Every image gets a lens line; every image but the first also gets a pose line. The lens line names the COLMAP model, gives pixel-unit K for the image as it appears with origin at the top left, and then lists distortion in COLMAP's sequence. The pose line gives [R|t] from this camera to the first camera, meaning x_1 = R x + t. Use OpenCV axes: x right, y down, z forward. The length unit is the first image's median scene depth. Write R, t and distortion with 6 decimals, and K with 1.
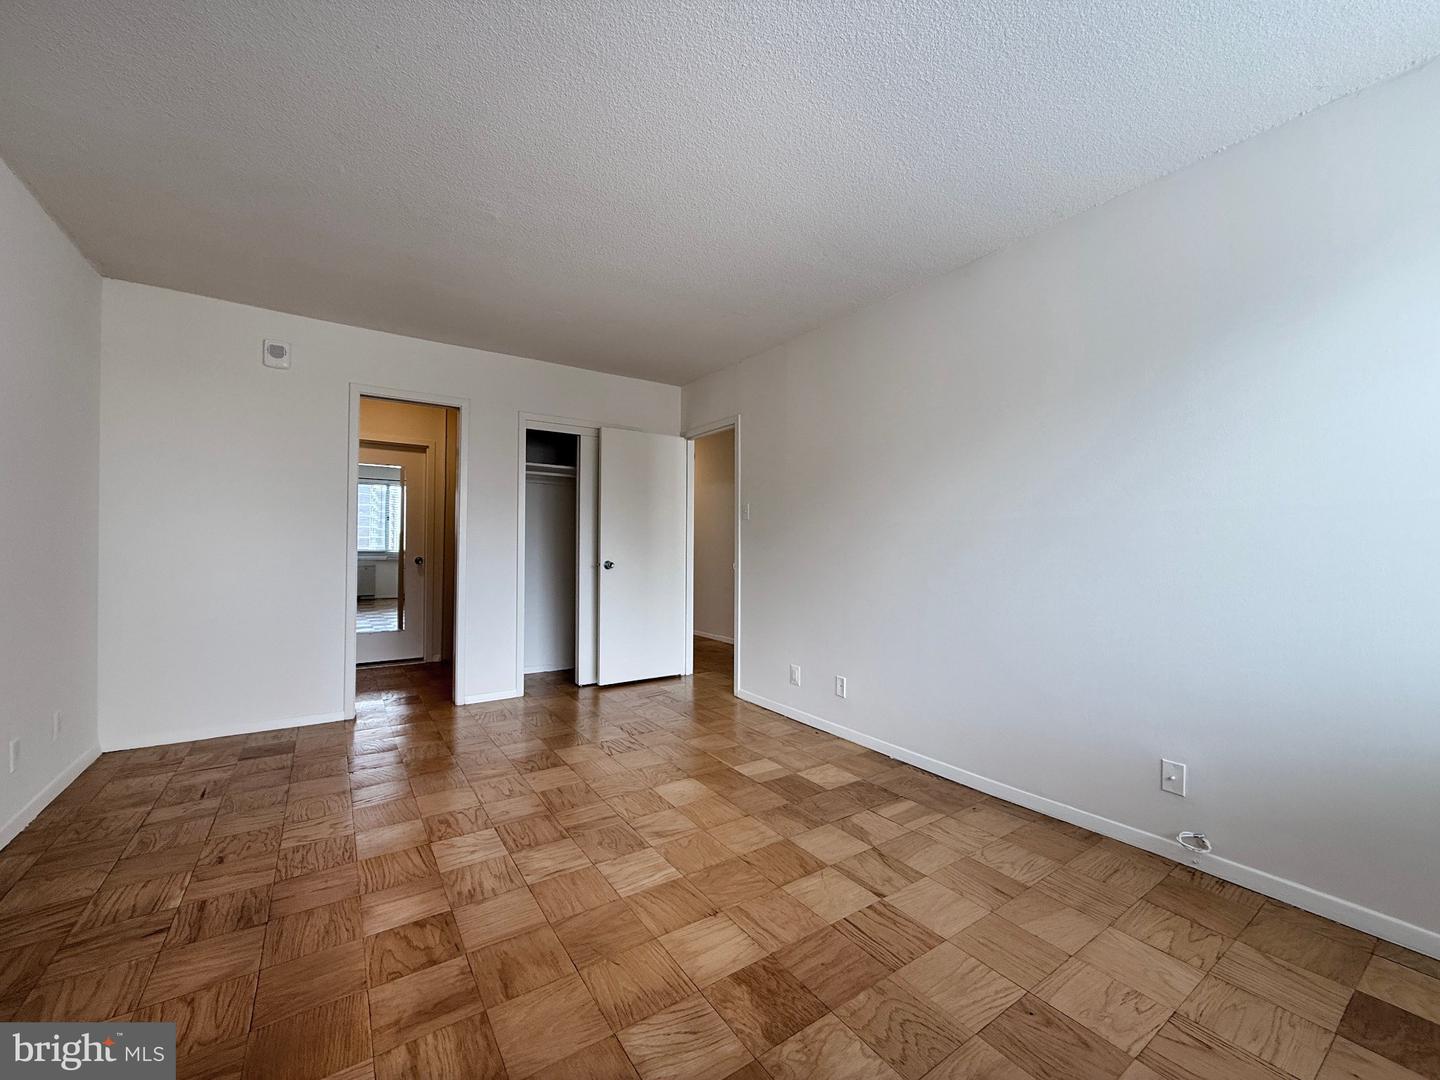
lens RADIAL K [[579.3, 0, 718.1], [0, 579.3, 534.3], [0, 0, 1]] dist [0.001832, -0.000581]
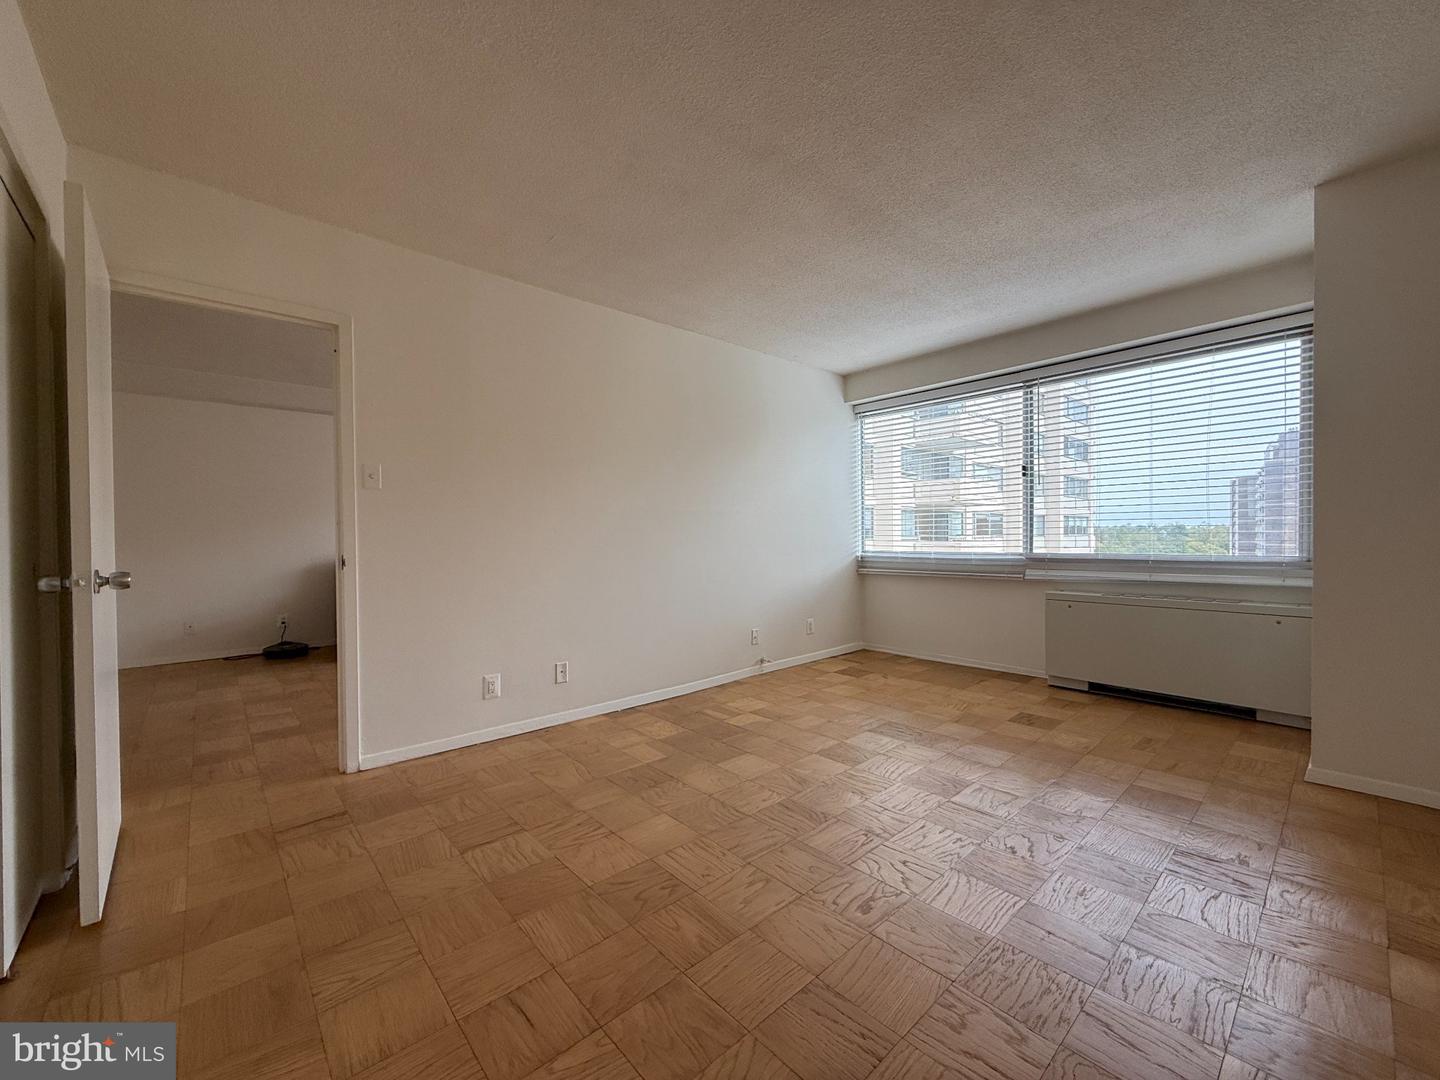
lens RADIAL K [[579.3, 0, 710.4], [0, 579.3, 541.4], [0, 0, 1]] dist [0.001832, -0.000581]
pose [[-0.129357, -0.017821, 0.991438, -0.782797], [-0.009986, 0.999811, 0.016669, 0.022571], [-0.991548, -0.007744, -0.129511, 0.875207]]
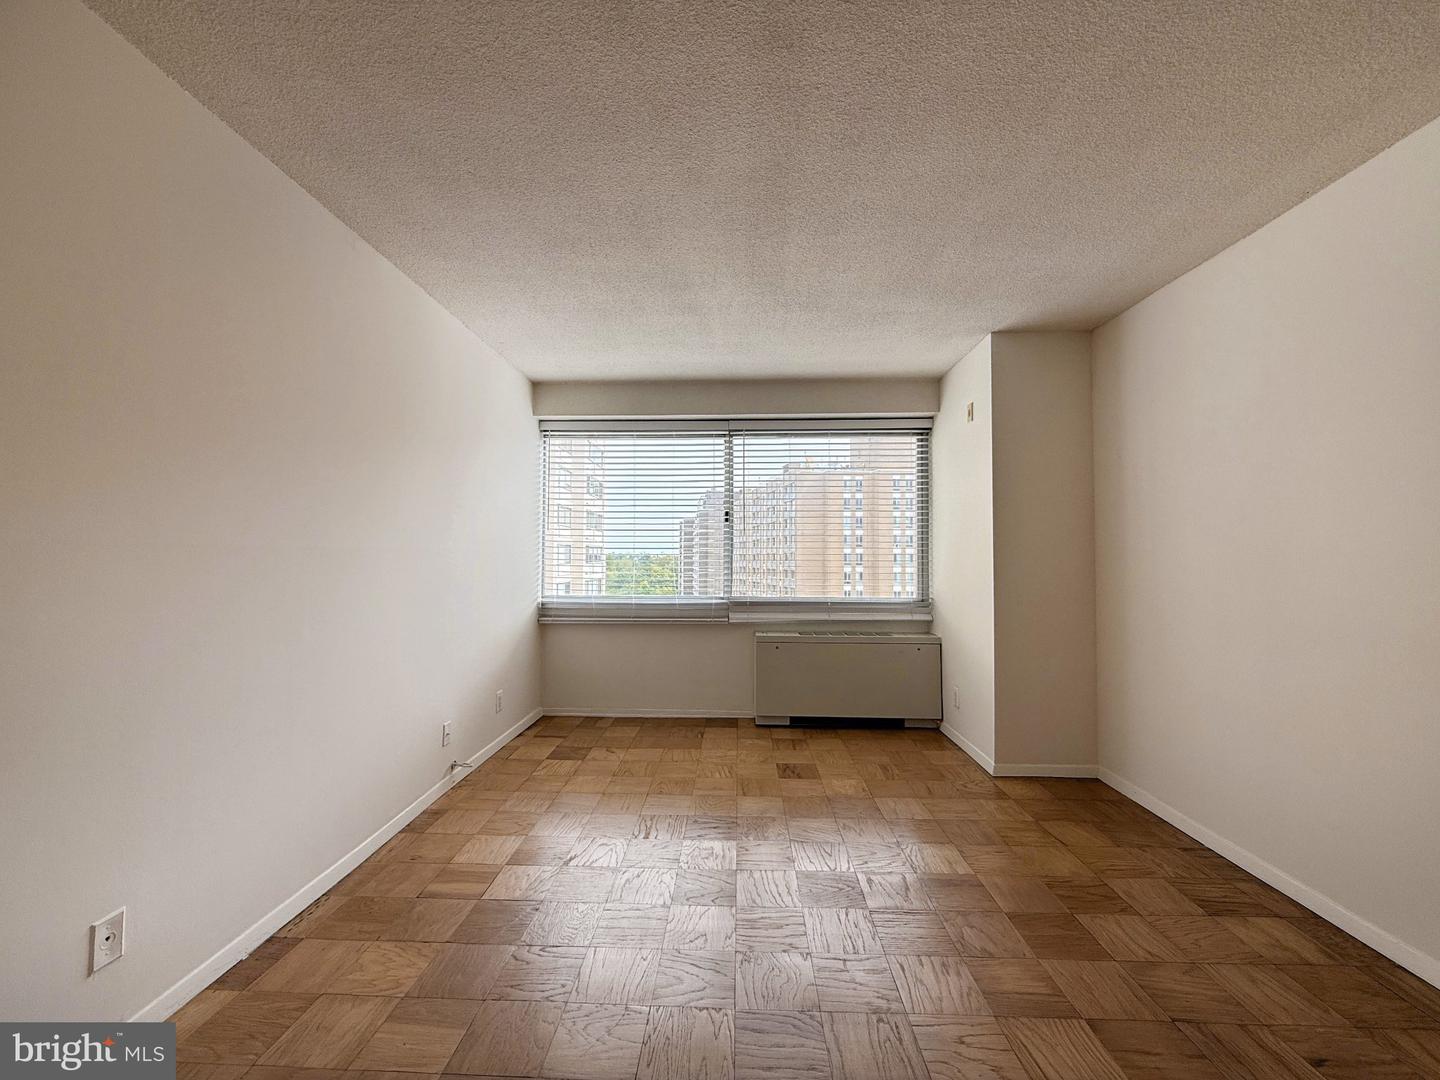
lens RADIAL K [[579.3, 0, 720.5], [0, 579.3, 539.7], [0, 0, 1]] dist [0.001832, -0.000581]
pose [[-0.809164, 0.006860, 0.587542, -0.371423], [-0.022838, 0.998809, -0.043115, -0.008375], [-0.587138, -0.048305, -0.808044, 1.084160]]
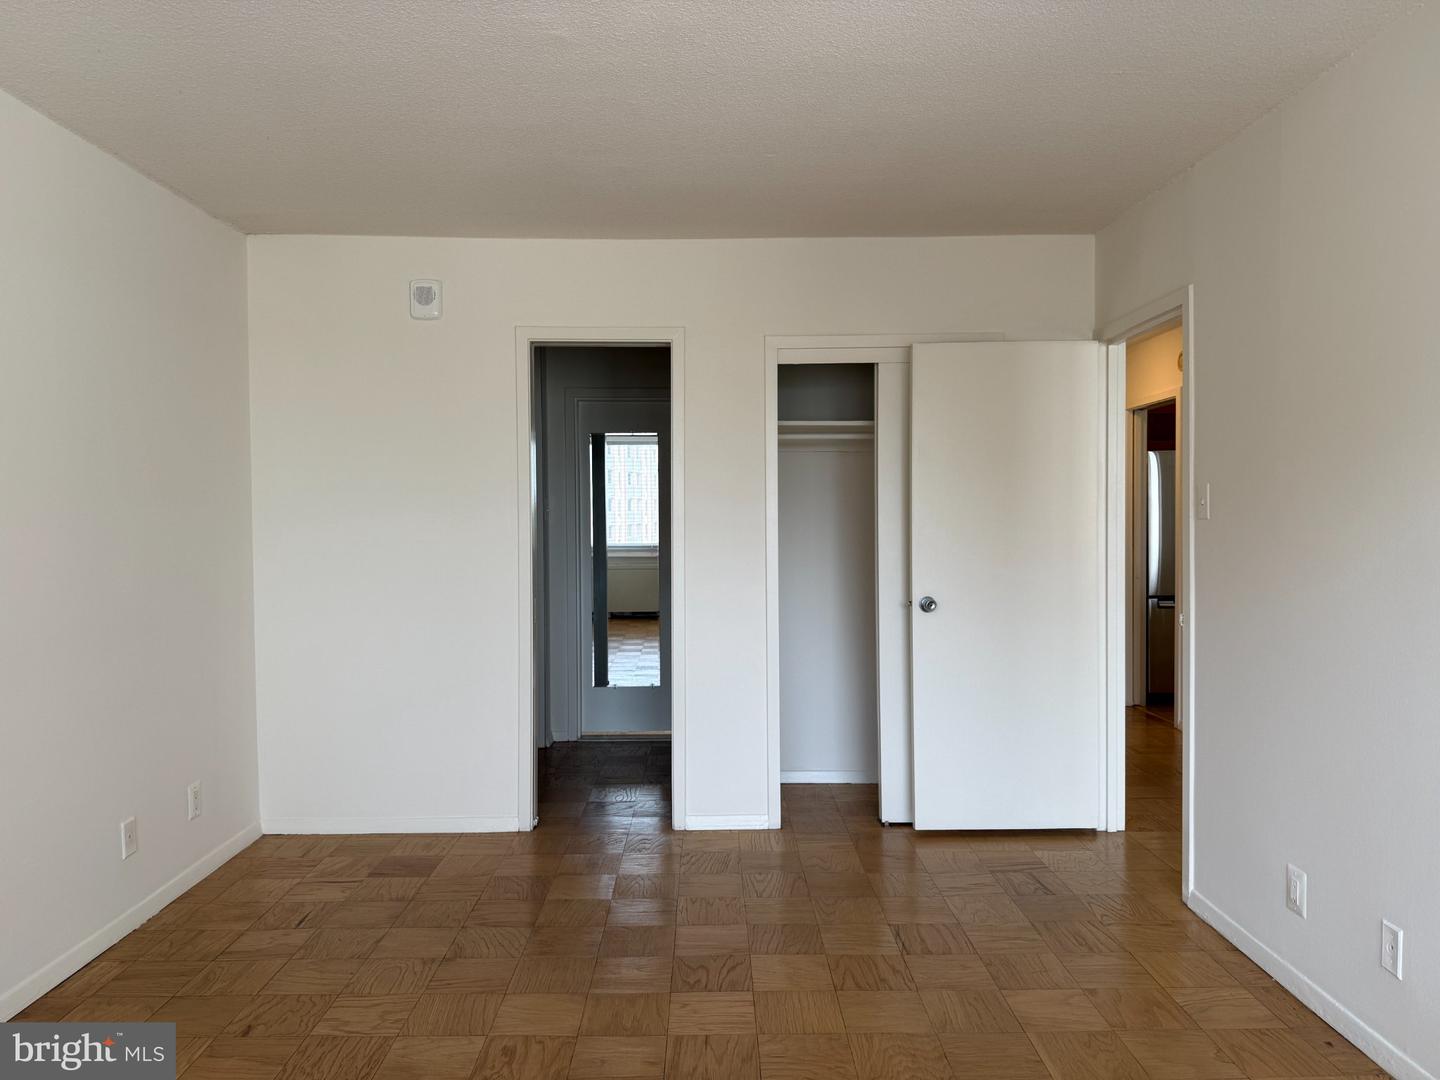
lens RADIAL K [[1017.5, 0, 716.2], [0, 1017.5, 532.6], [0, 0, 1]] dist [0.046427, -0.065498]
pose [[0.832957, -0.004898, -0.553315, 0.215042], [0.023185, 0.999392, 0.026057, -0.054253], [0.552851, -0.034533, 0.832564, 0.159030]]
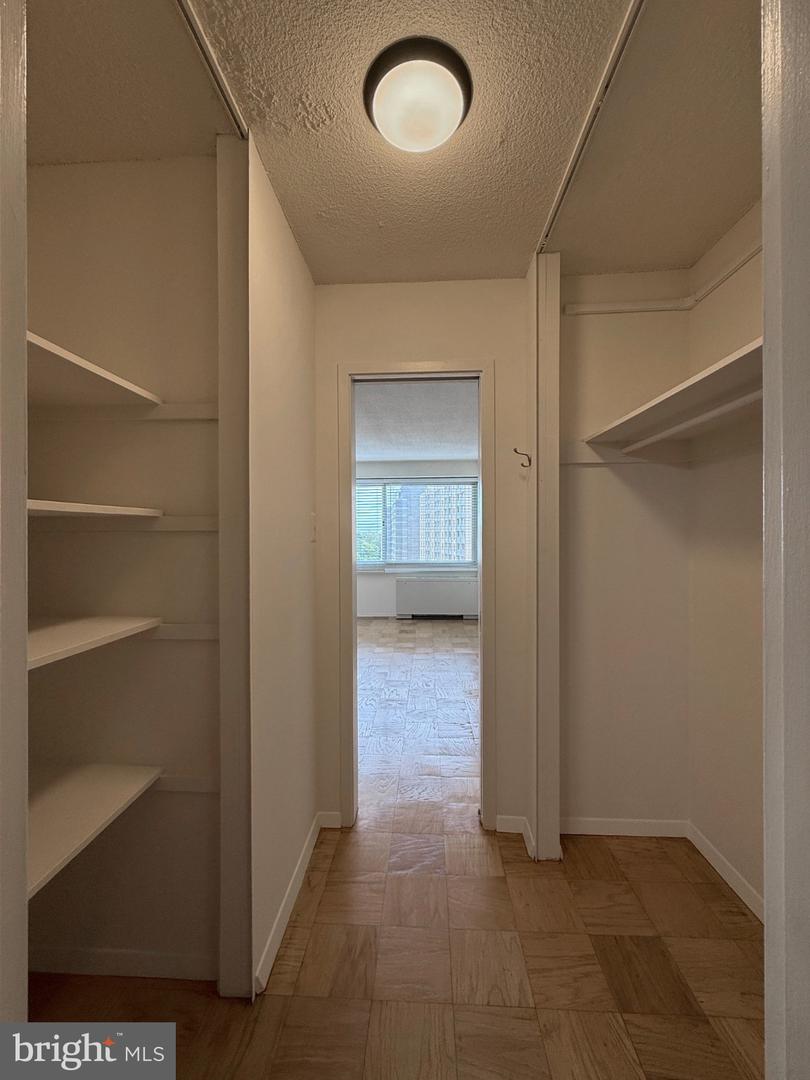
lens RADIAL K [[434.5, 0, 411.3], [0, 434.5, 536.2], [0, 0, 1]] dist [0.001832, -0.000581]
pose [[-0.804407, -0.007179, 0.594036, -0.957468], [-0.014224, 0.999873, -0.007177, -0.042234], [-0.593909, -0.014222, -0.804407, 1.616799]]
